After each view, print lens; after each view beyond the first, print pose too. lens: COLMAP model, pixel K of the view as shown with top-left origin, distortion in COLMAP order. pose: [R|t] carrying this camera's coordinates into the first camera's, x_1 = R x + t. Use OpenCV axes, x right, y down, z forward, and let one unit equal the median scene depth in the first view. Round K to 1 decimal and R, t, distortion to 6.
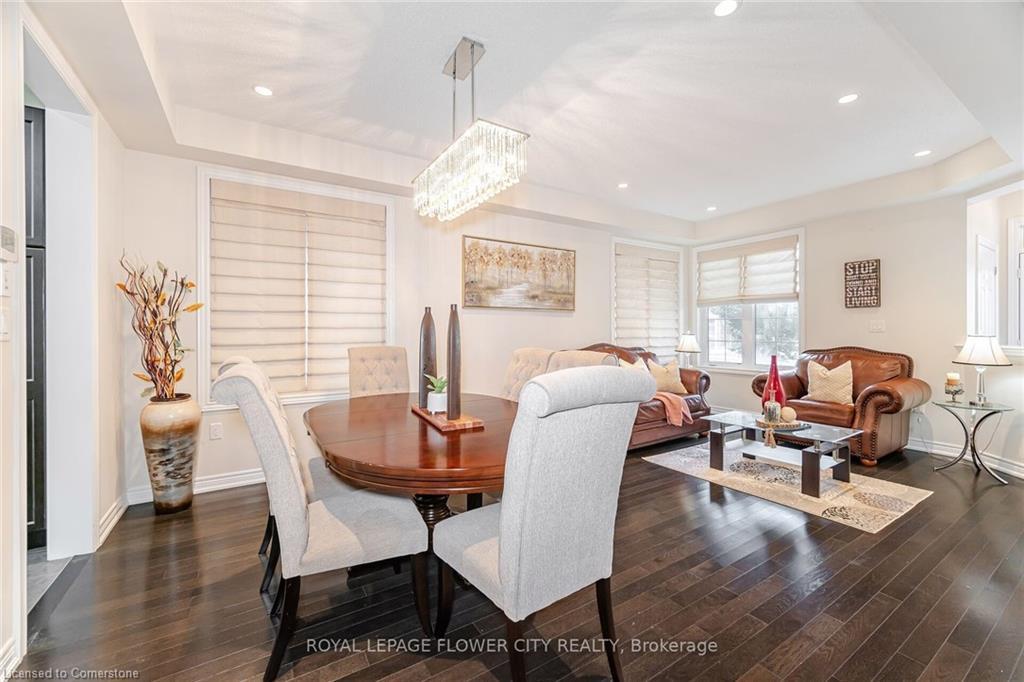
lens RADIAL K [[411.6, 0, 509.9], [0, 411.6, 332.8], [0, 0, 1]] dist [-0.005947, 0.001091]
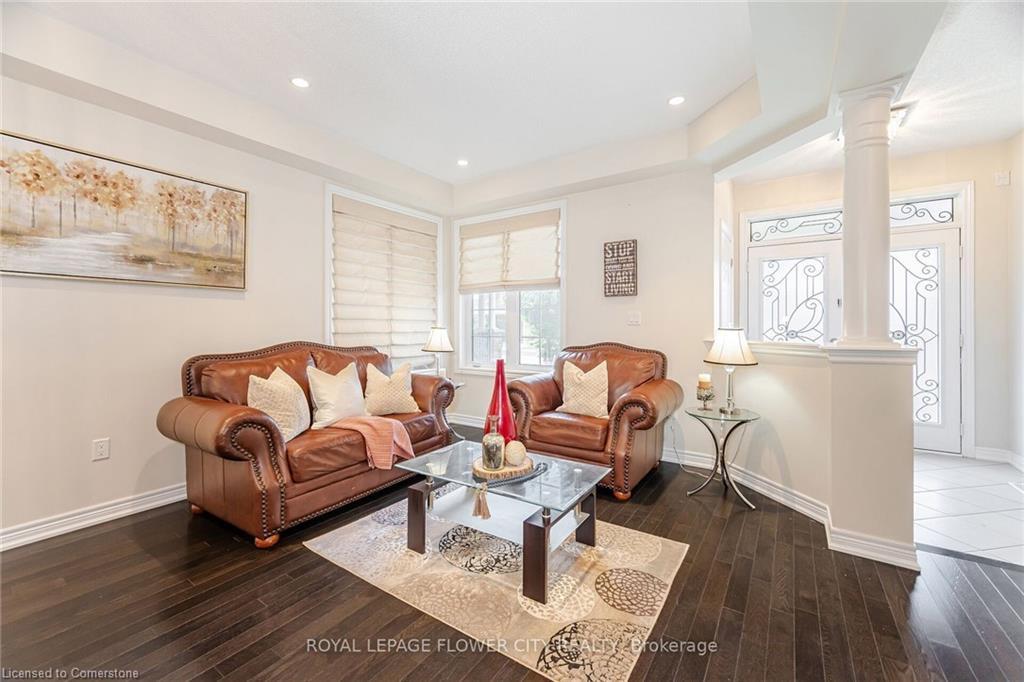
lens RADIAL K [[411.6, 0, 504.8], [0, 411.6, 326.0], [0, 0, 1]] dist [-0.005947, 0.001091]
pose [[0.918792, 0.003273, 0.394728, 0.303579], [-0.001679, 0.999989, -0.004384, 0.004197], [-0.394738, 0.003365, 0.918787, 0.312318]]
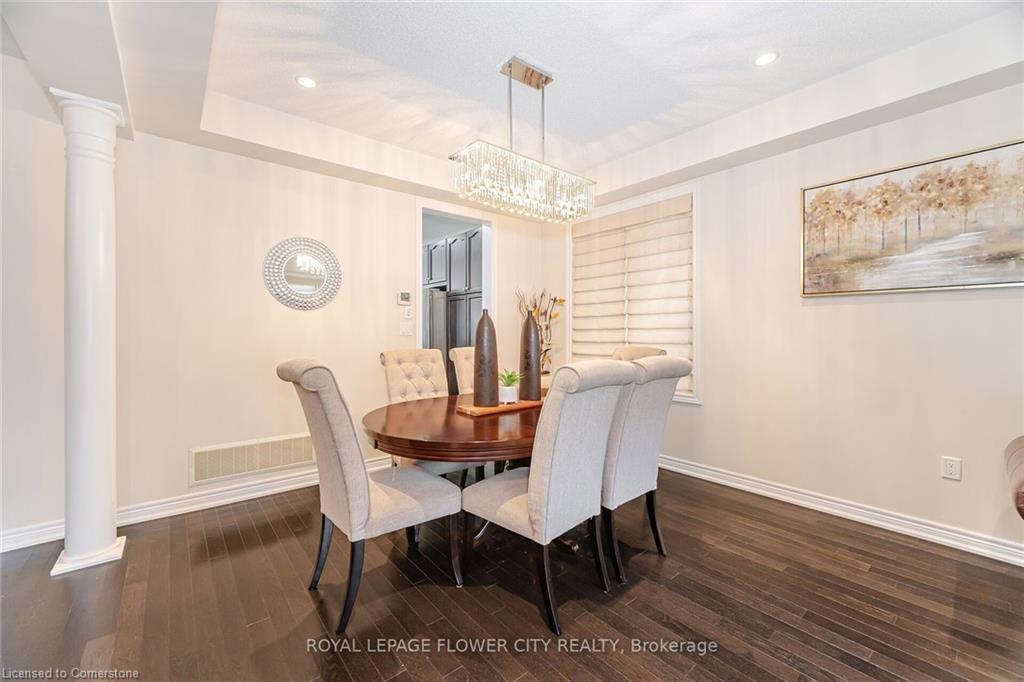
lens RADIAL K [[411.6, 0, 506.8], [0, 411.6, 330.5], [0, 0, 1]] dist [-0.005947, 0.001091]
pose [[0.126441, -0.000854, -0.991974, 0.463711], [-0.002940, 0.999995, -0.001236, -0.003446], [0.991970, 0.003072, 0.126438, 0.412292]]
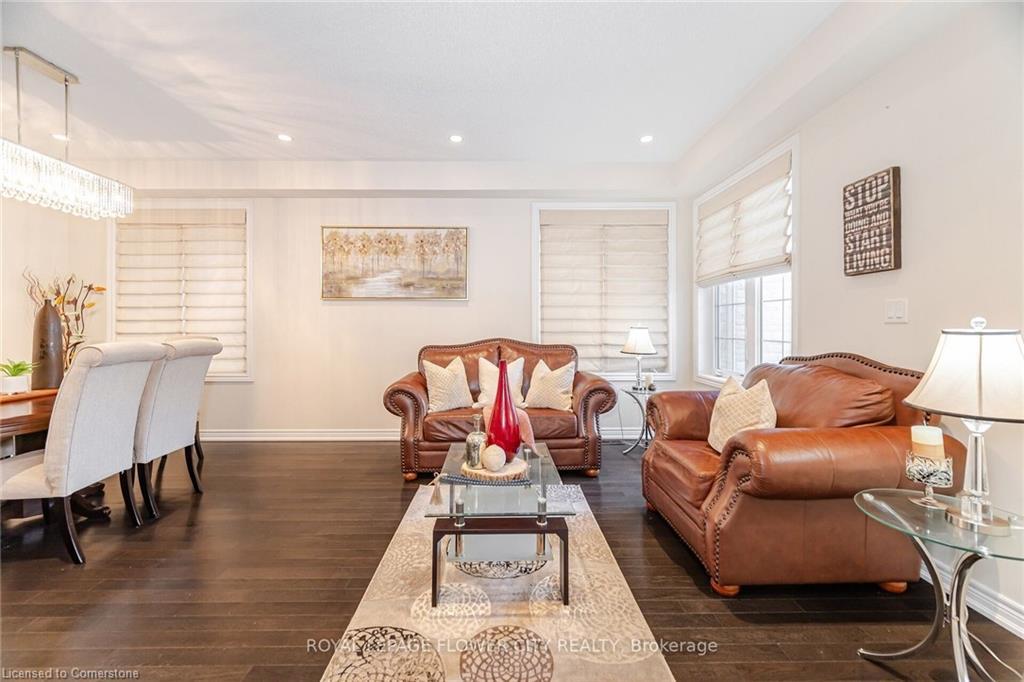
lens RADIAL K [[411.6, 0, 507.8], [0, 411.6, 327.2], [0, 0, 1]] dist [-0.005947, 0.001091]
pose [[0.853820, 0.003701, -0.520555, 0.745846], [-0.003854, 0.999992, 0.000788, 0.003777], [0.520554, 0.001334, 0.853828, 0.363314]]
